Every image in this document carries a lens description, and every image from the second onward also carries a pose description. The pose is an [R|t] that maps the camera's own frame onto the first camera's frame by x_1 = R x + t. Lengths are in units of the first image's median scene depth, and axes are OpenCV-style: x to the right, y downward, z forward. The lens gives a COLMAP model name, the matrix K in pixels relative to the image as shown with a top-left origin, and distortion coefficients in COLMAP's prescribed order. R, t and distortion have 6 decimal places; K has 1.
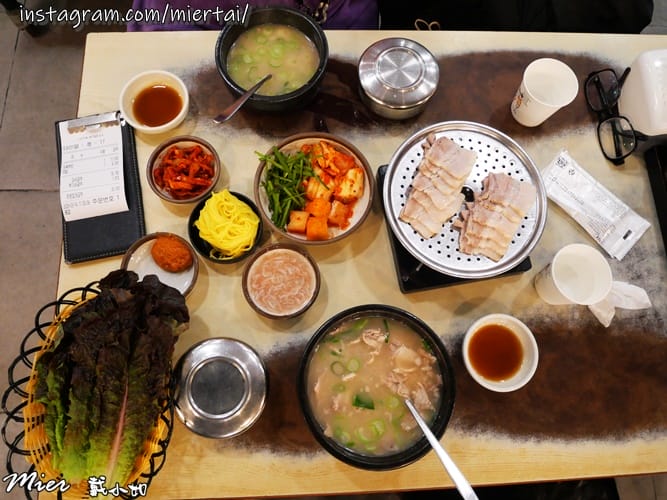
lens RADIAL K [[480.6, 0, 333.7], [0, 480.6, 249.1], [0, 0, 1]] dist [-0.064015, 0.027351]
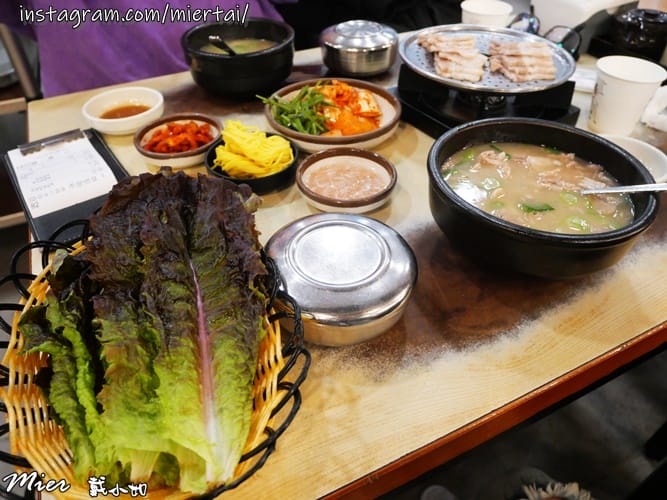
lens RADIAL K [[480.6, 0, 336.3], [0, 480.6, 247.8], [0, 0, 1]] dist [-0.064015, 0.027351]
pose [[0.913070, -0.315803, 0.258013, -0.376102], [0.403942, 0.787233, -0.465934, 0.535997], [-0.055972, 0.529653, 0.846366, 0.430184]]
